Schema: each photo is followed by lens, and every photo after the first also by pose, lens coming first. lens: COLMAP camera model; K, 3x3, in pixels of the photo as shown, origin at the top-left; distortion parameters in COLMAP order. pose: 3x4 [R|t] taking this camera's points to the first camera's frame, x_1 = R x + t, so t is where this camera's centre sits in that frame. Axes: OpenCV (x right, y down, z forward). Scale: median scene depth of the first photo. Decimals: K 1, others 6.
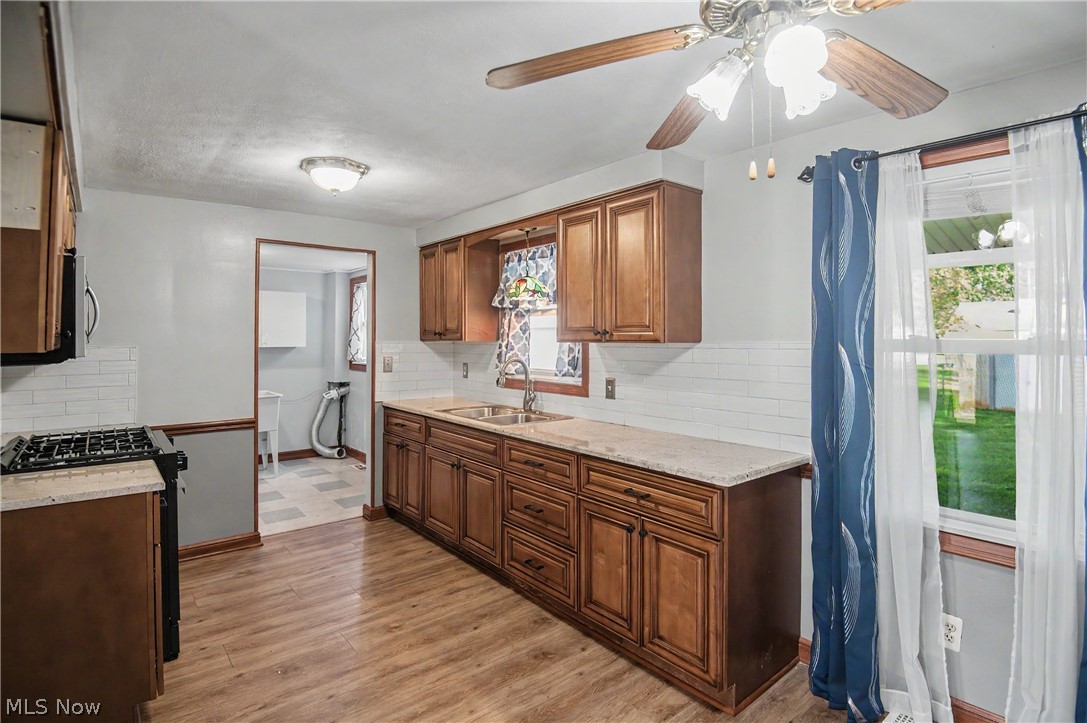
lens RADIAL K [[541.3, 0, 536.7], [0, 541.3, 326.8], [0, 0, 1]] dist [-0.014675, -0.020619]
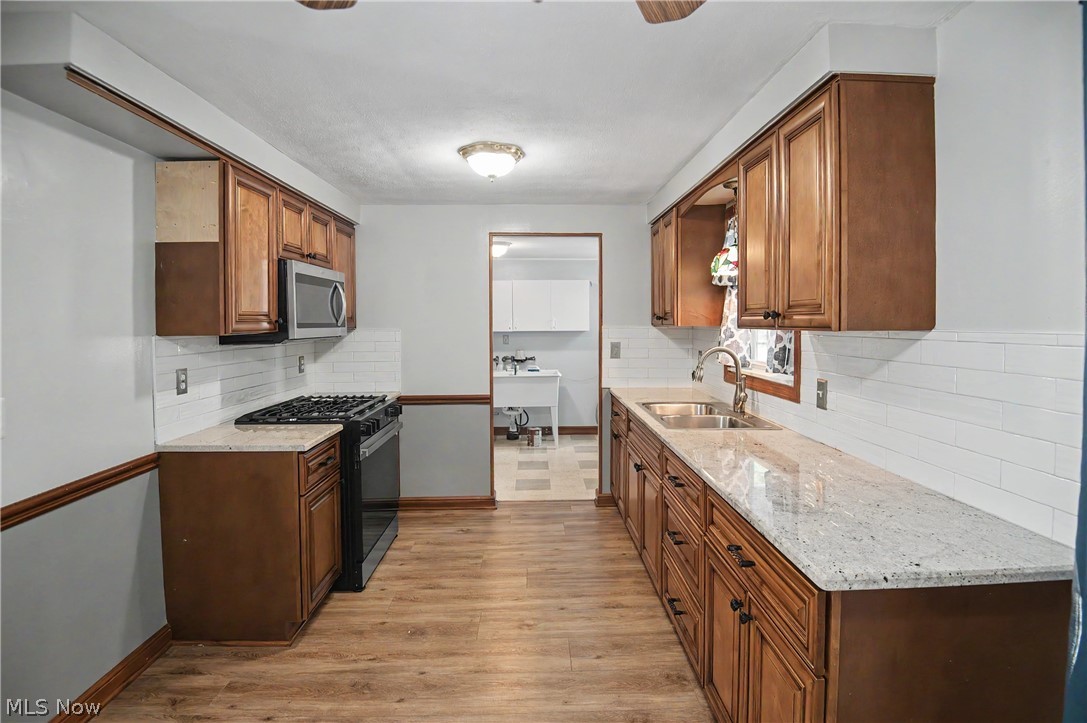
lens RADIAL K [[527.8, 0, 540.0], [0, 527.8, 333.1], [0, 0, 1]] dist [-0.002486, -0.021365]
pose [[0.792436, 0.010141, -0.609871, 0.252125], [0.015684, 0.999192, 0.036992, 0.003307], [0.609754, -0.038879, 0.791637, 0.225643]]
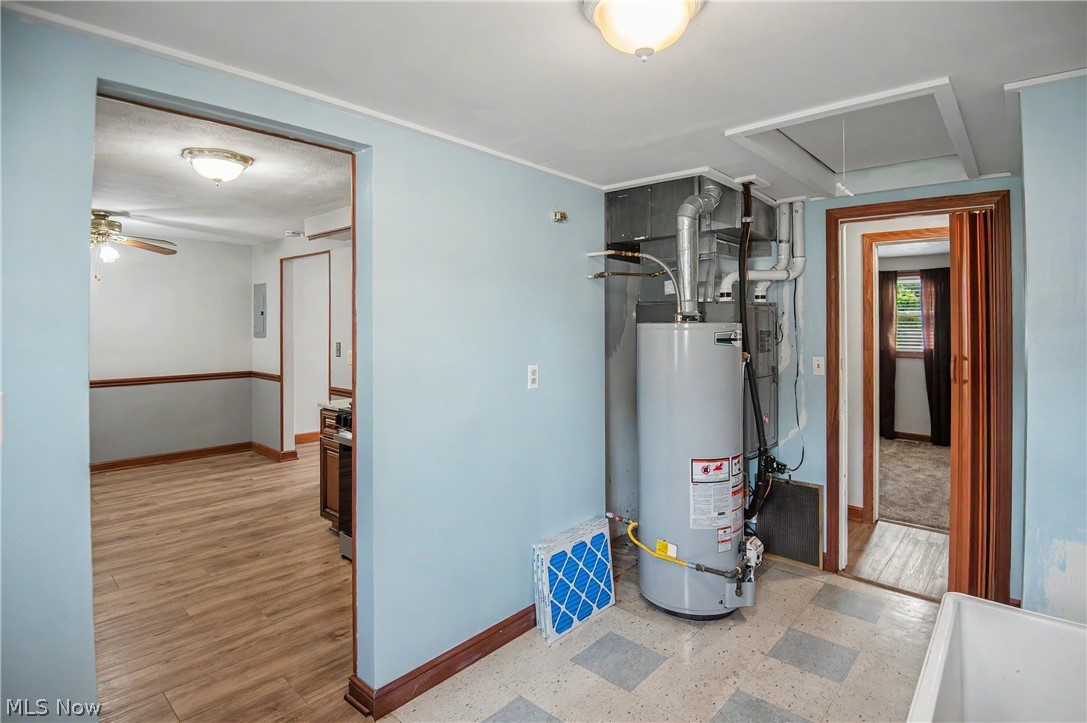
lens RADIAL K [[541.3, 0, 536.7], [0, 541.3, 326.8], [0, 0, 1]] dist [-0.014675, -0.020619]
pose [[-0.989706, -0.000962, -0.143113, -0.683094], [0.001608, 0.999839, -0.017844, 0.034850], [0.143107, -0.017891, -0.989546, 1.724417]]
